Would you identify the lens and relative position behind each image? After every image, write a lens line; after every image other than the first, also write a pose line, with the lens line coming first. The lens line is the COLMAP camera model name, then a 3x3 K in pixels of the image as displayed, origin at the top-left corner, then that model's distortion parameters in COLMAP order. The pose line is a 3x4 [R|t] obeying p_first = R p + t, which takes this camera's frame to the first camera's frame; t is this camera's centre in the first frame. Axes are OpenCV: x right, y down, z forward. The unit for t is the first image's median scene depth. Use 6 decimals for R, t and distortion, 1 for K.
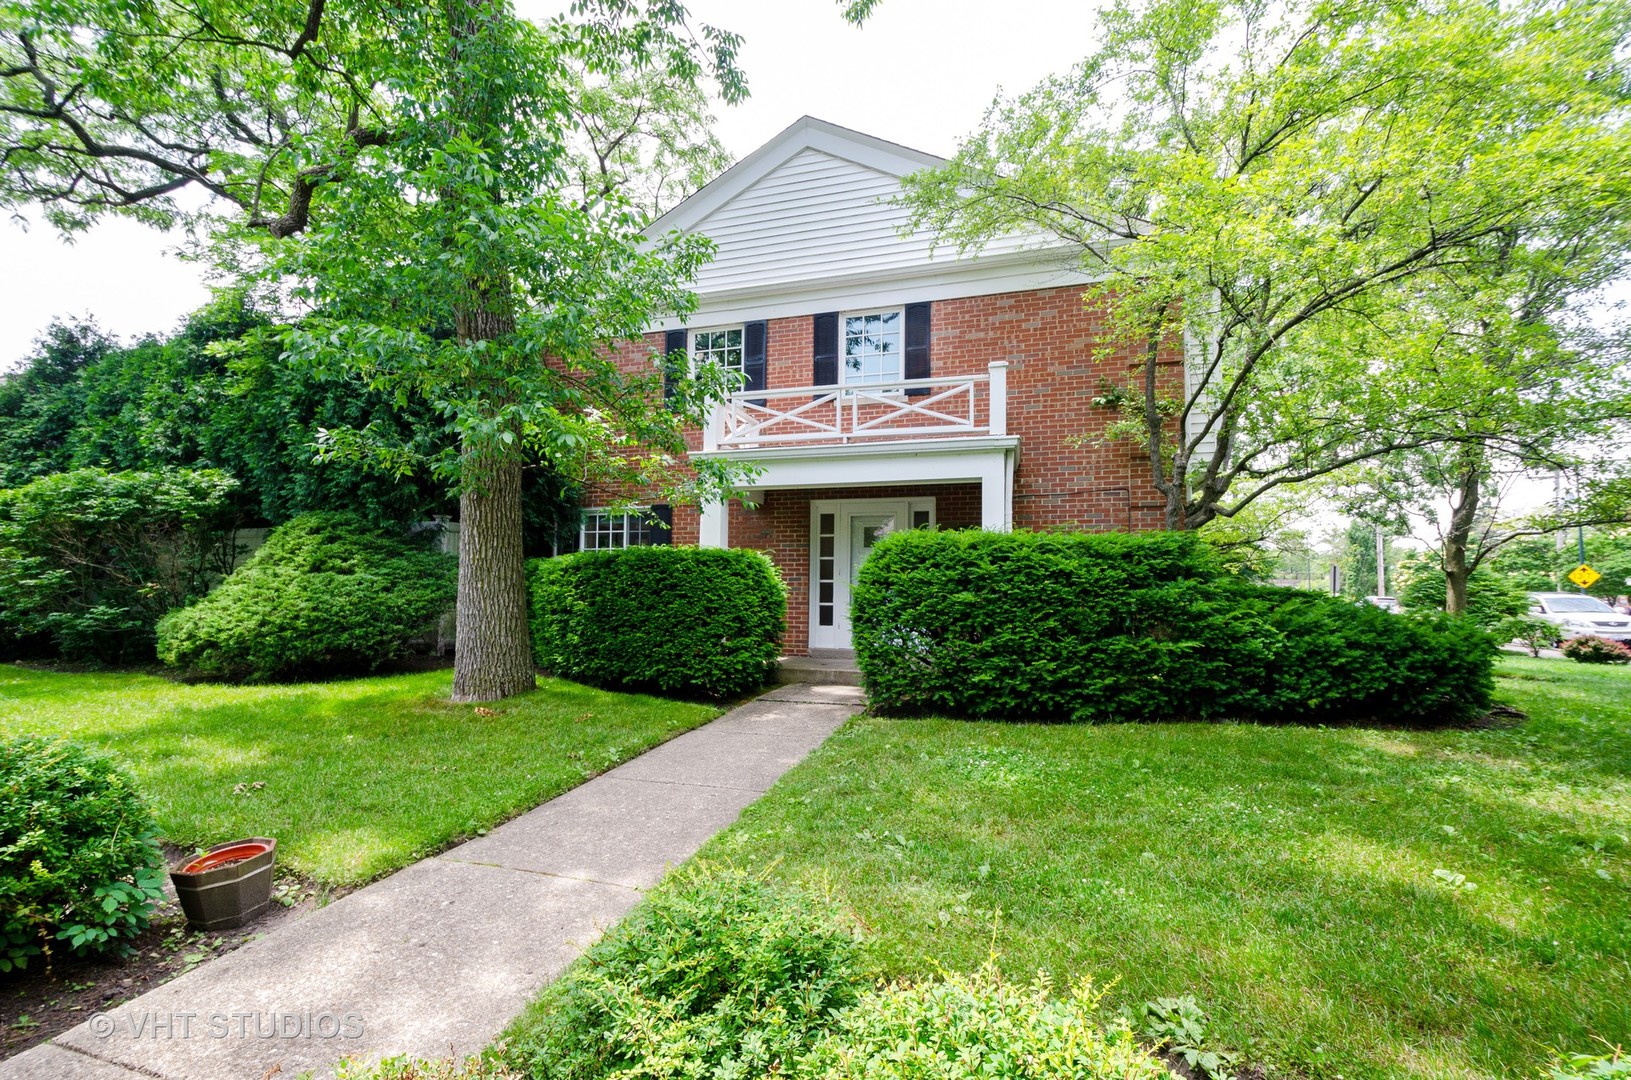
lens RADIAL K [[692.4, 0, 815.5], [0, 692.4, 540.0], [0, 0, 1]] dist [-0.004276, -0.000118]
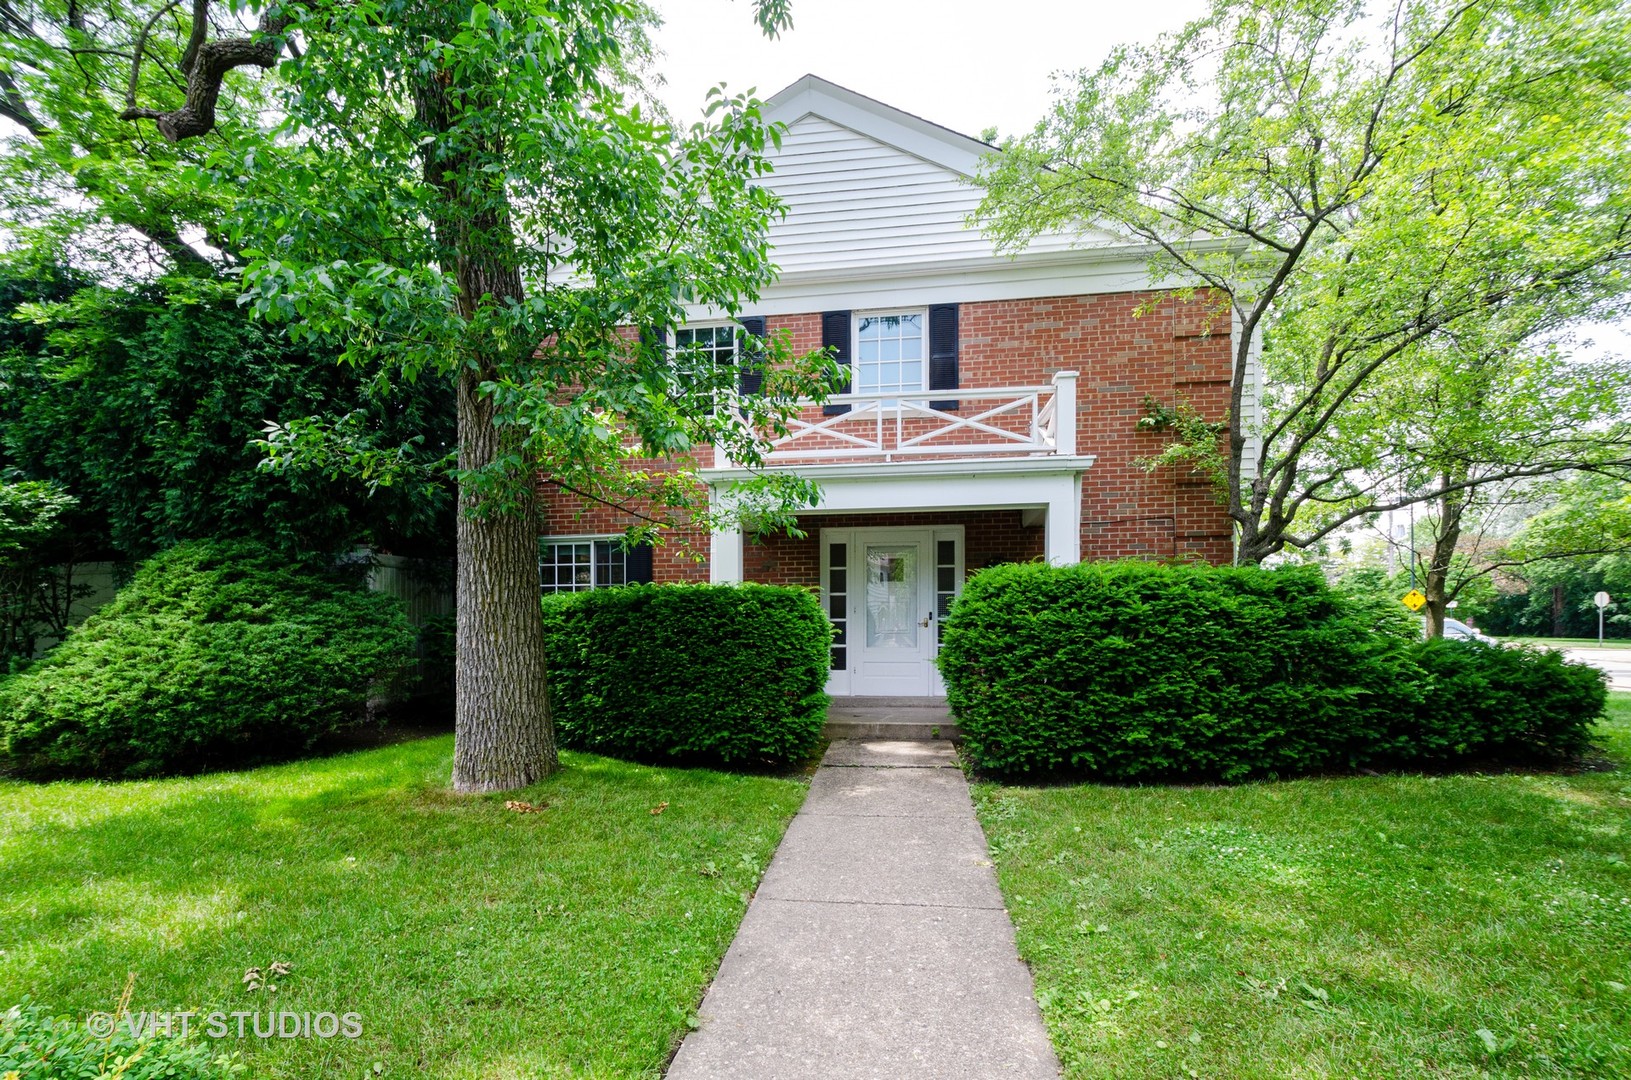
lens RADIAL K [[713.1, 0, 815.3], [0, 713.1, 602.0], [0, 0, 1]] dist [0.000158, -0.000427]
pose [[0.987756, -0.011491, 0.155582, -0.205459], [0.004598, 0.998995, 0.044590, -0.005711], [-0.155938, -0.043329, 0.986816, 0.141988]]
